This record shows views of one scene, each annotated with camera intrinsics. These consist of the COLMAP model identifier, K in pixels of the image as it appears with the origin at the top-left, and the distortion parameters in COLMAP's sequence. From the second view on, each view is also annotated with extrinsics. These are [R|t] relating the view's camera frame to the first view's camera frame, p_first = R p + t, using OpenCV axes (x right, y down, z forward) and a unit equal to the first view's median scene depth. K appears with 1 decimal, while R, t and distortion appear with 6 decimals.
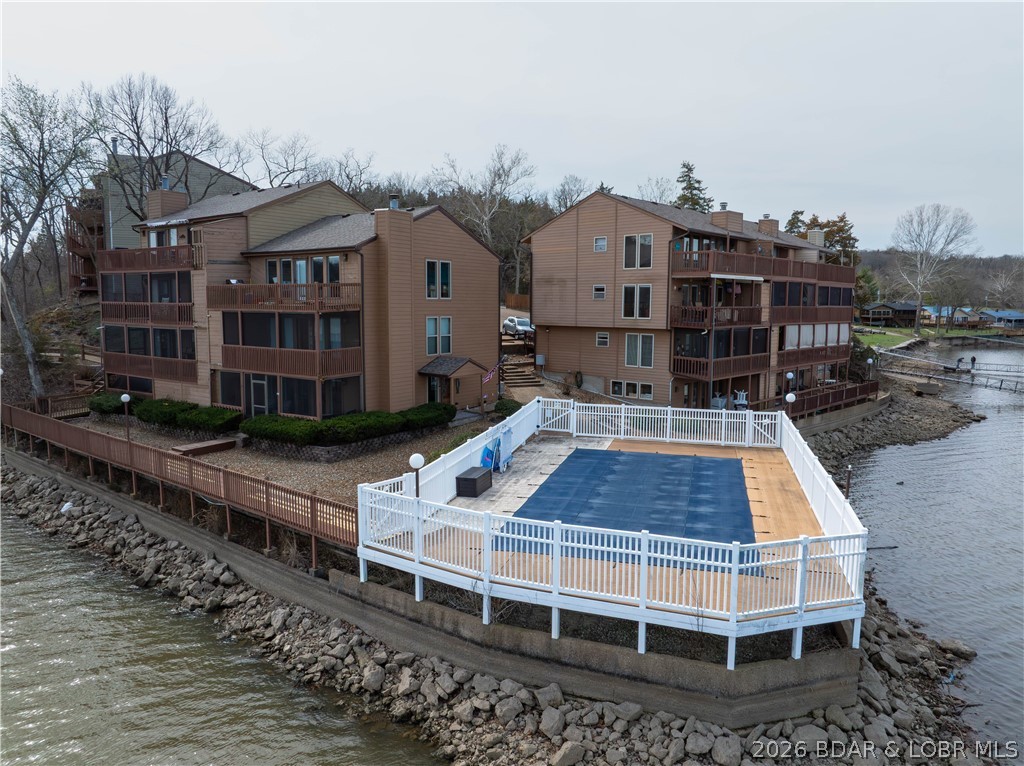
lens RADIAL K [[722.0, 0, 513.1], [0, 722.0, 380.7], [0, 0, 1]] dist [-0.049990, 0.024717]
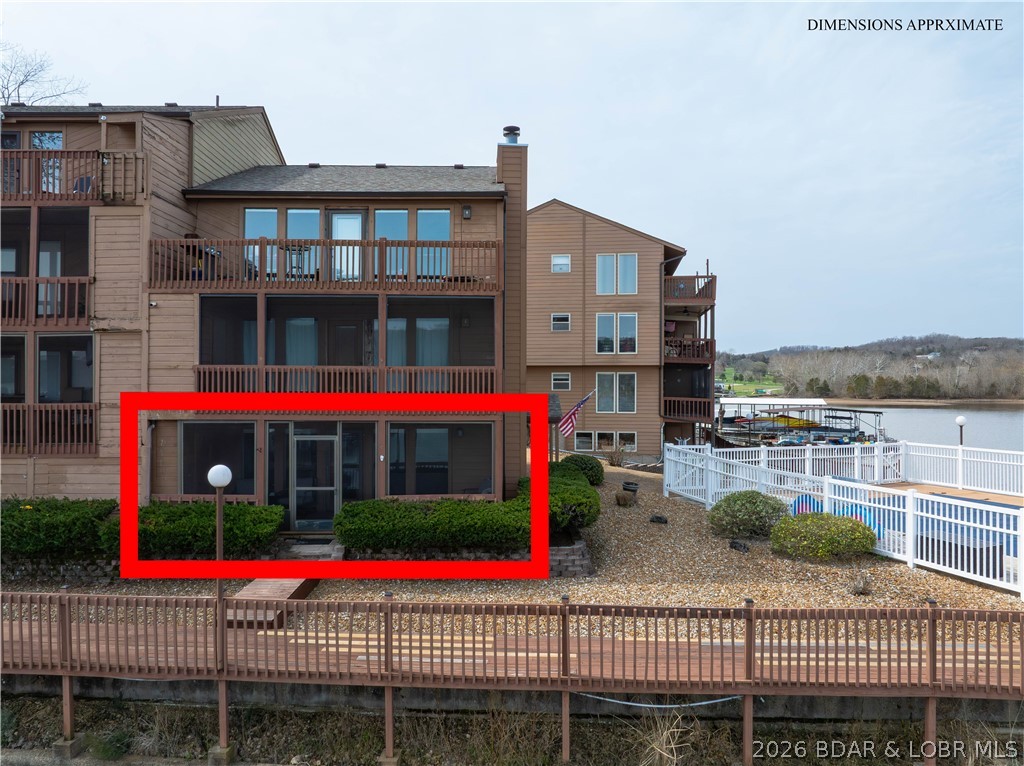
lens RADIAL K [[722.0, 0, 517.9], [0, 722.0, 378.9], [0, 0, 1]] dist [-0.049990, 0.024717]
pose [[0.810370, 0.001760, 0.585916, -0.519922], [0.065311, 0.993492, -0.093314, 0.016031], [-0.582267, 0.113886, 0.804981, 0.513233]]
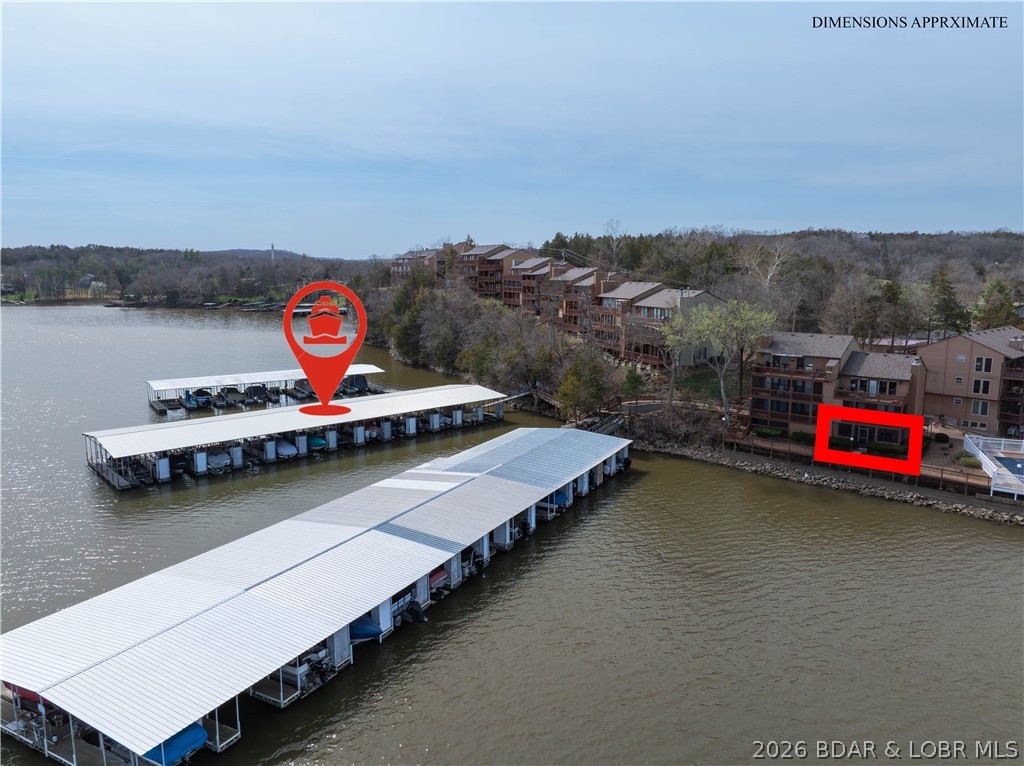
lens RADIAL K [[722.0, 0, 513.1], [0, 722.0, 383.9], [0, 0, 1]] dist [-0.049990, 0.024717]
pose [[0.995834, 0.008287, -0.090805, -1.379086], [-0.003740, 0.998736, 0.050128, -0.285731], [0.091106, -0.049580, 0.994606, -1.700295]]
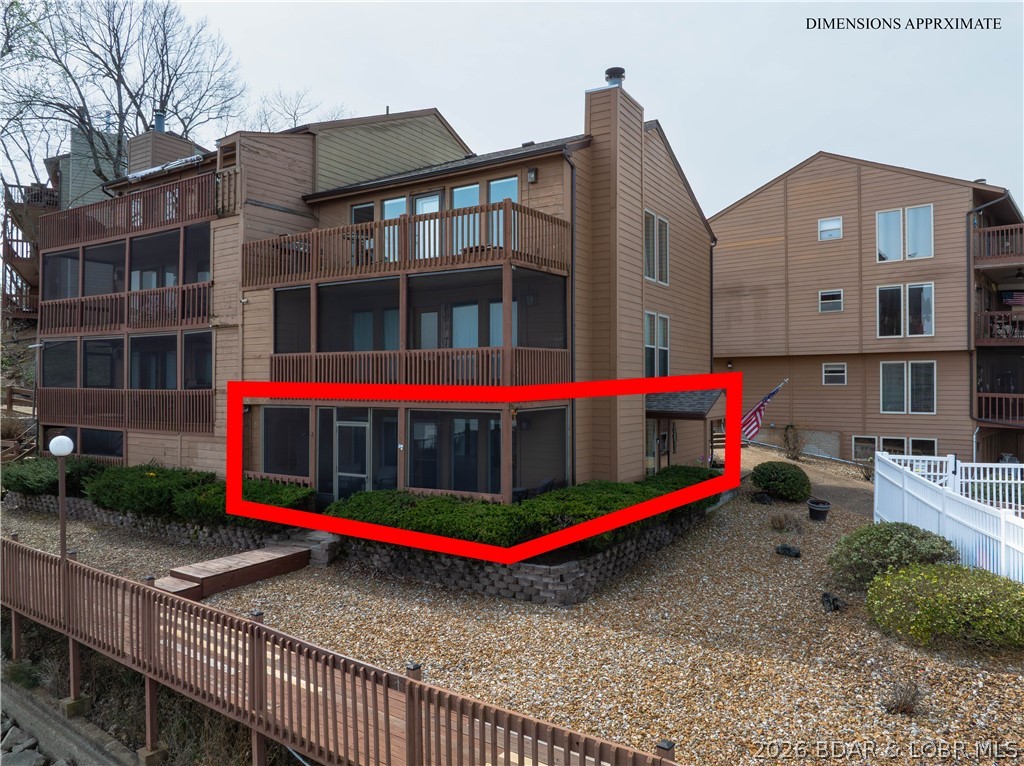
lens RADIAL K [[722.0, 0, 515.3], [0, 722.0, 379.3], [0, 0, 1]] dist [-0.049990, 0.024717]
pose [[0.998966, -0.004315, 0.045264, -0.261348], [0.009685, 0.992833, -0.119115, 0.029989], [-0.044425, 0.119430, 0.991848, 0.499567]]
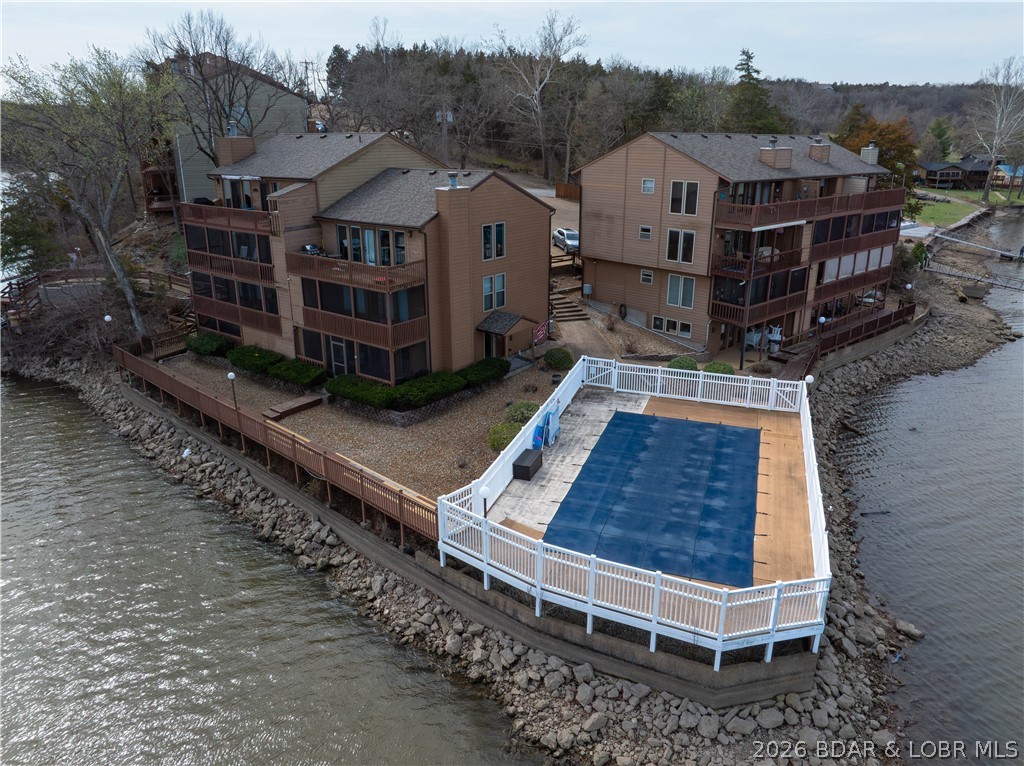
lens RADIAL K [[722.0, 0, 513.0], [0, 722.0, 379.8], [0, 0, 1]] dist [-0.049990, 0.024717]
pose [[0.997839, 0.016589, -0.063576, -0.003098], [-0.002309, 0.975860, 0.218384, -0.188942], [0.065664, -0.217765, 0.973790, -0.103521]]
